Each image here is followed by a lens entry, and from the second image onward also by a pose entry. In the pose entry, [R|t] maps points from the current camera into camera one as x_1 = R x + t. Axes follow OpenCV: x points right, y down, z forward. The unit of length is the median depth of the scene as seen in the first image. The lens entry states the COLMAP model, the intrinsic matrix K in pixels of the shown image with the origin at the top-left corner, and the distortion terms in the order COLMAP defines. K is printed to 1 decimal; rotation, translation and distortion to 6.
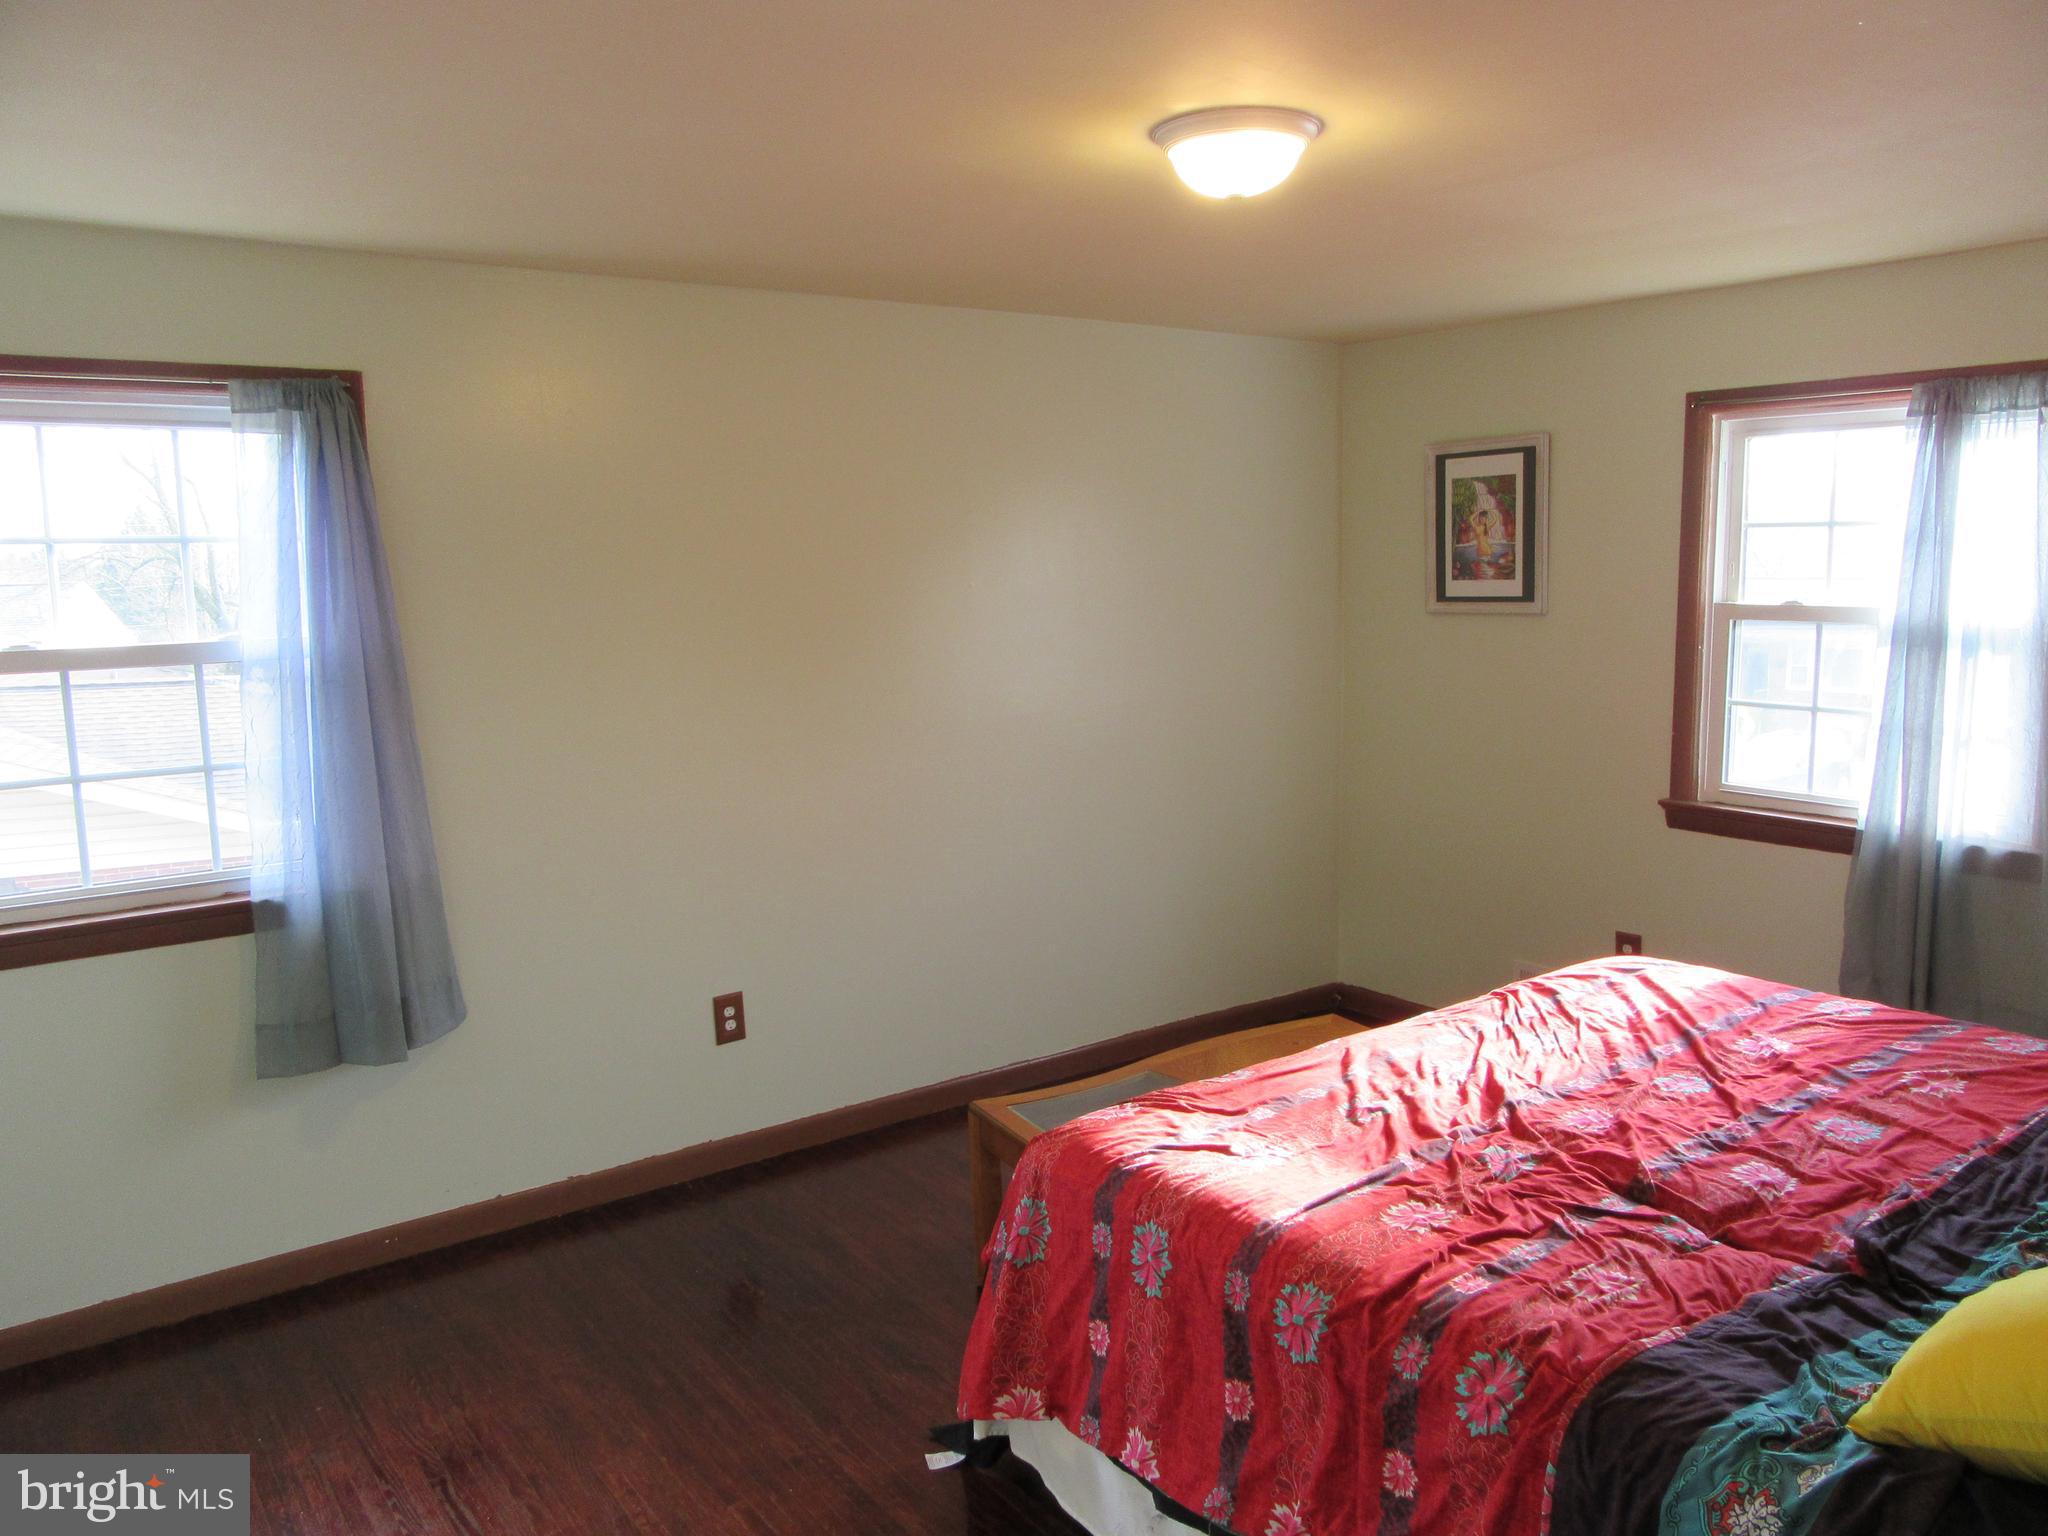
lens RADIAL K [[1518.9, 0, 1024.0], [0, 1518.9, 768.0], [0, 0, 1]] dist [0.002365, 0.001000]
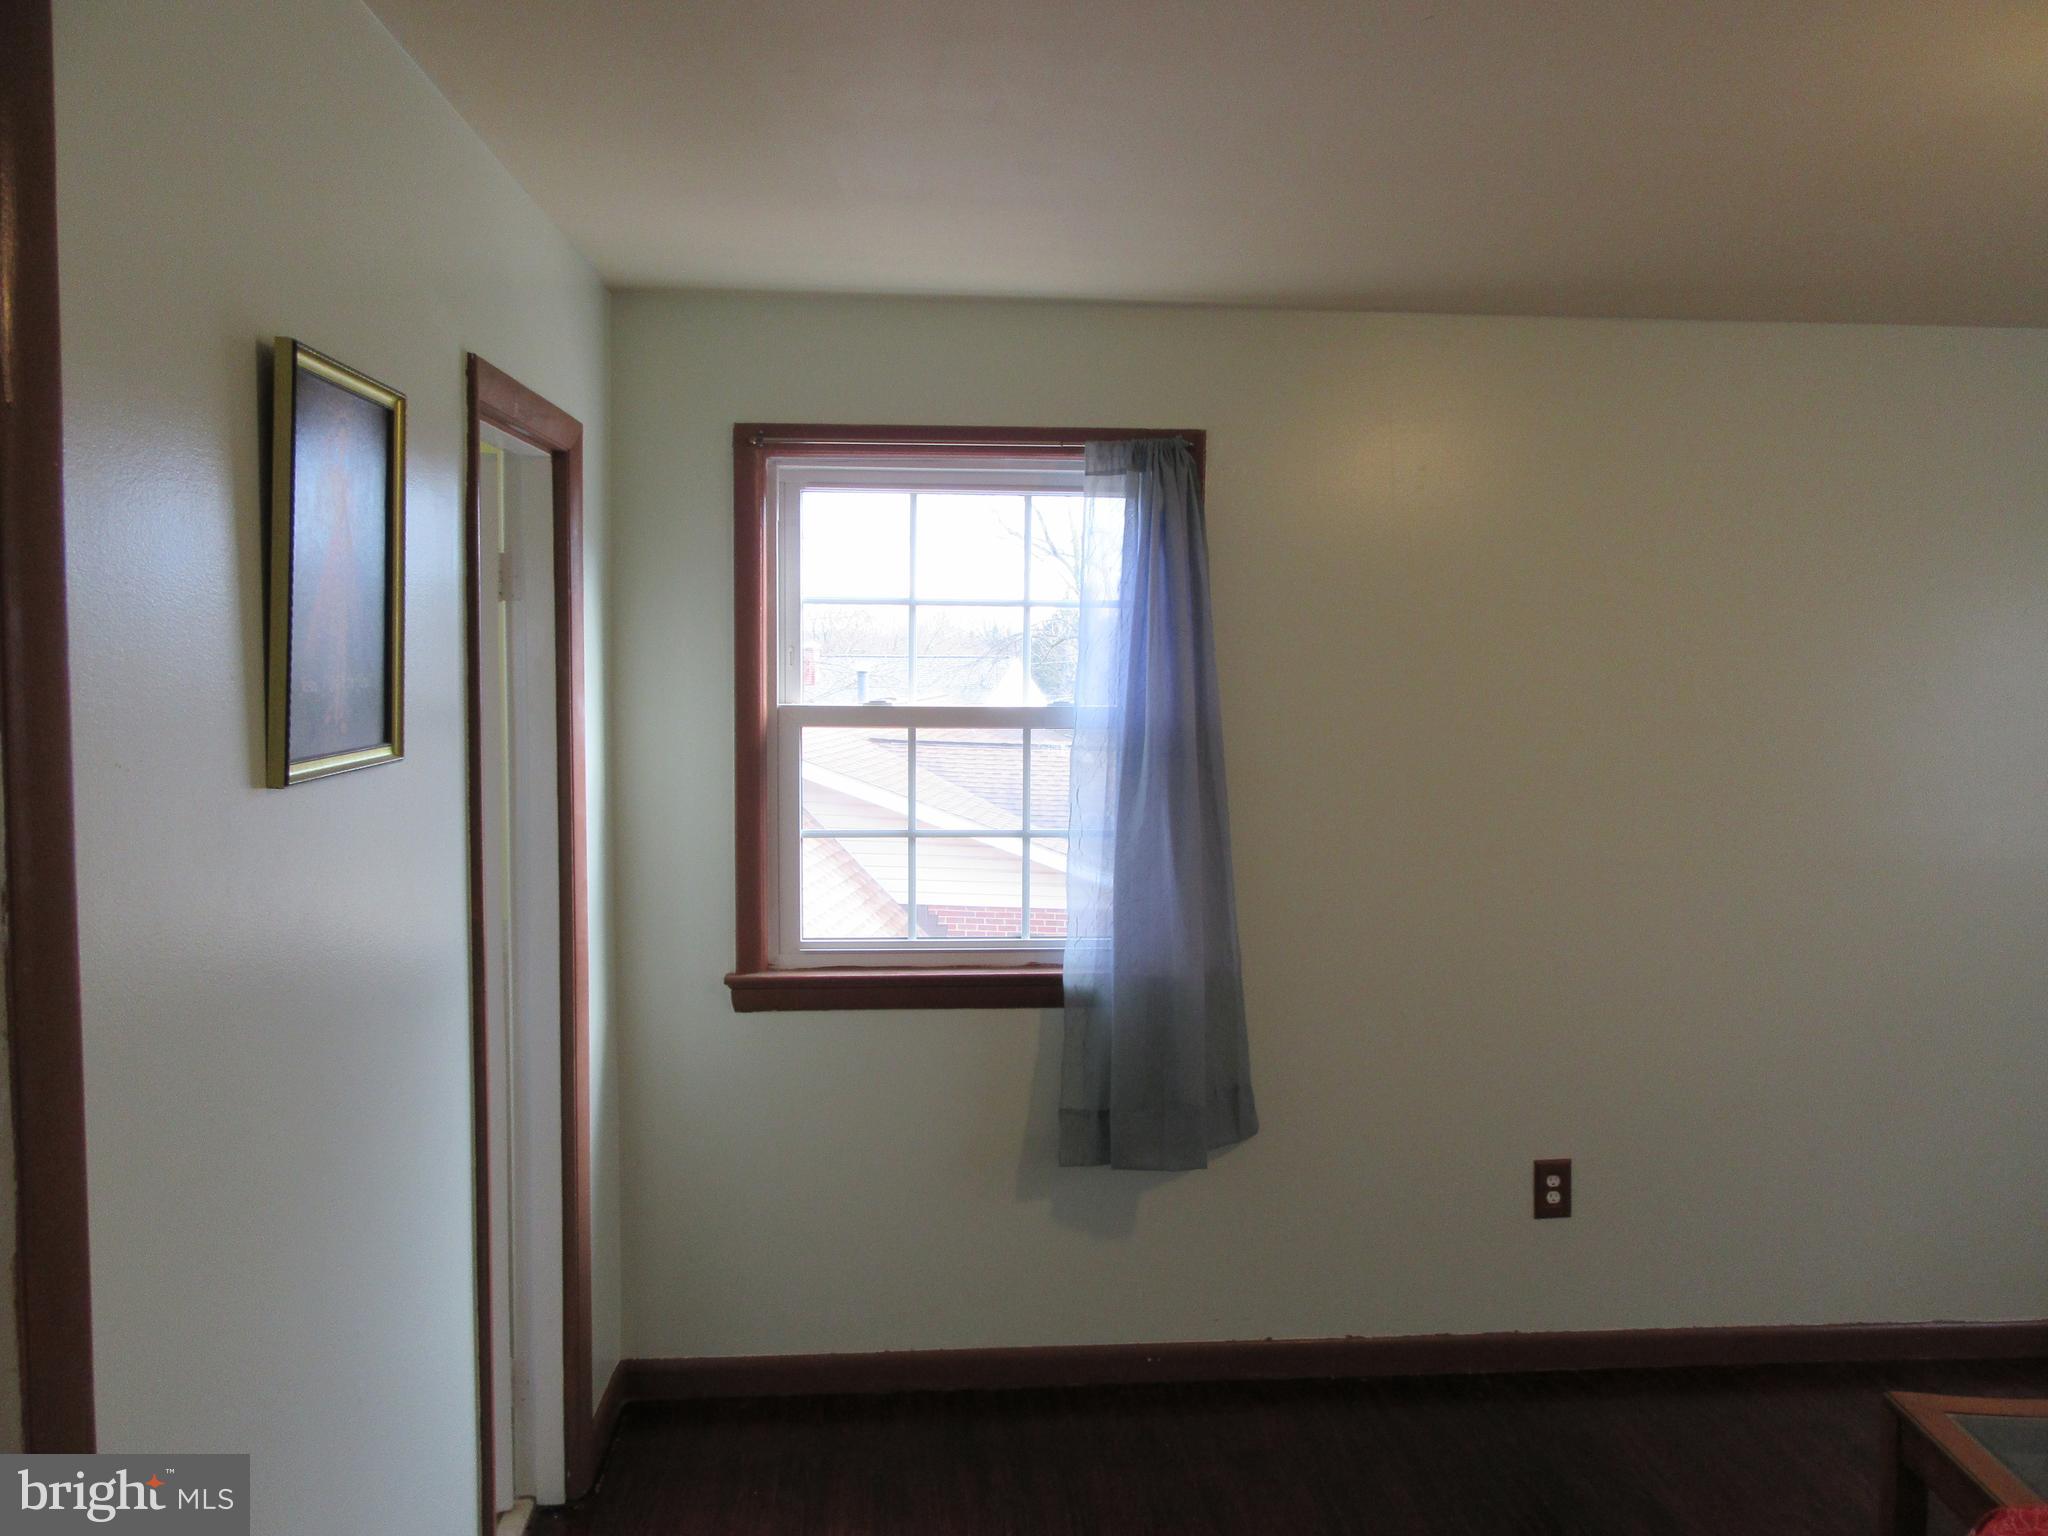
lens RADIAL K [[1777.4, 0, 1024.0], [0, 1777.4, 768.0], [0, 0, 1]] dist [-0.105688, 0.315086]
pose [[0.848574, 0.066380, -0.524897, 0.911427], [-0.098318, 0.994602, -0.033166, -0.055922], [0.519862, 0.079751, 0.850520, 0.299738]]
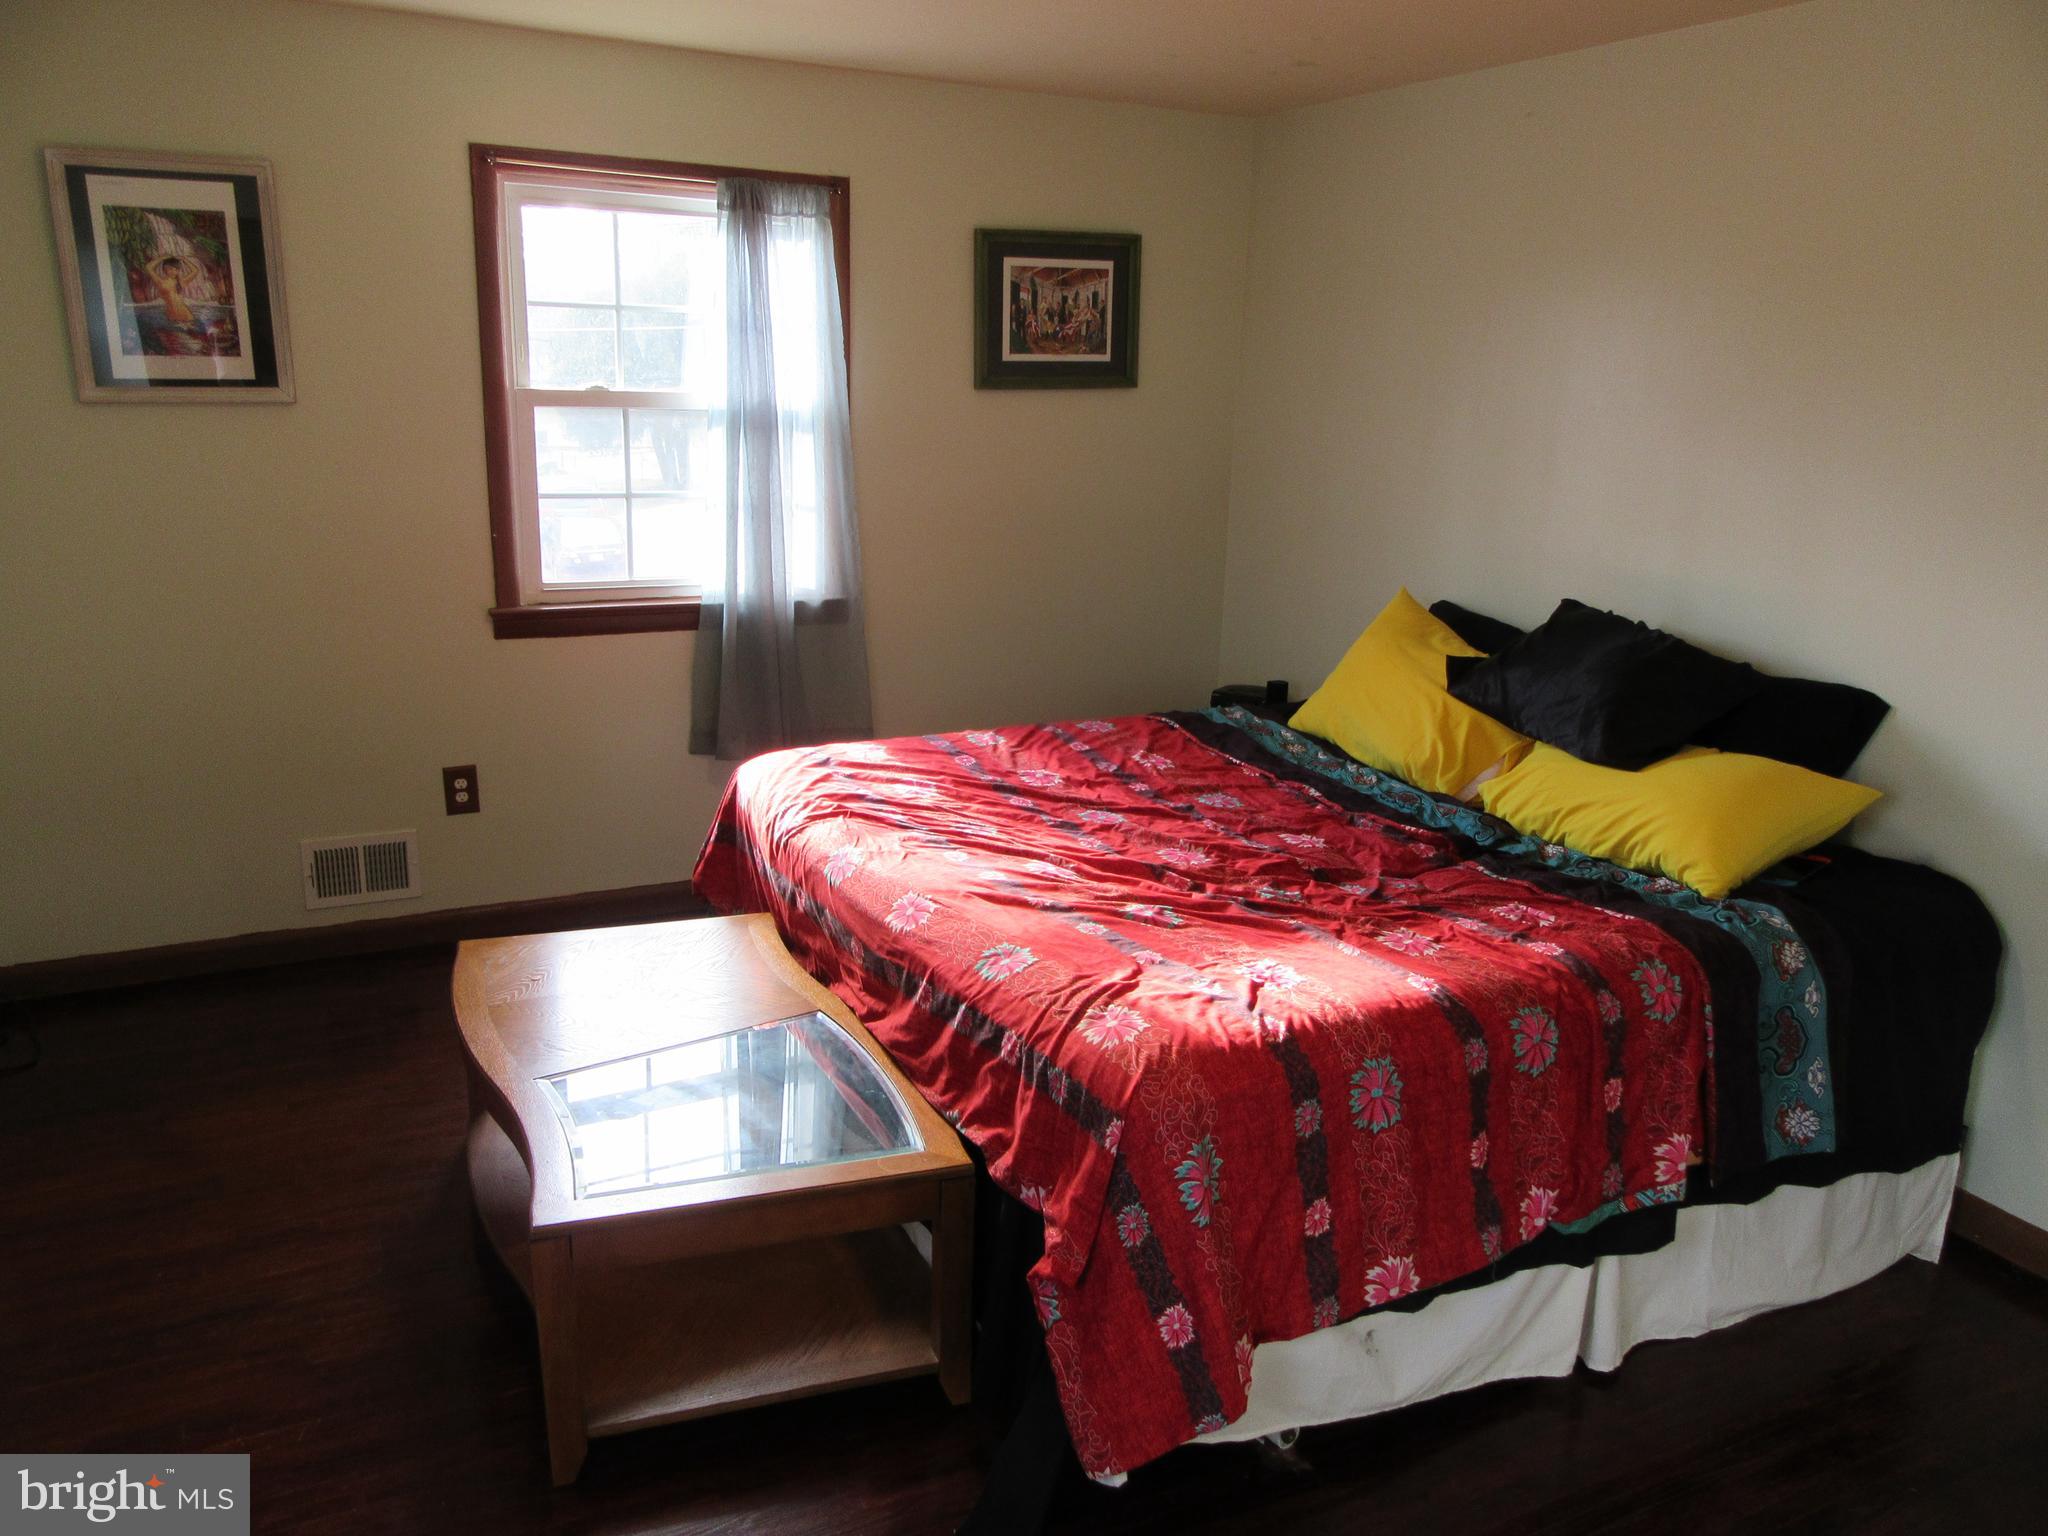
lens RADIAL K [[1518.9, 0, 1024.0], [0, 1518.9, 768.0], [0, 0, 1]] dist [0.002365, 0.001000]
pose [[0.163372, -0.240469, 0.956809, -0.390134], [0.104421, 0.968607, 0.225605, -0.055173], [-0.981023, 0.063053, 0.183353, 0.488370]]
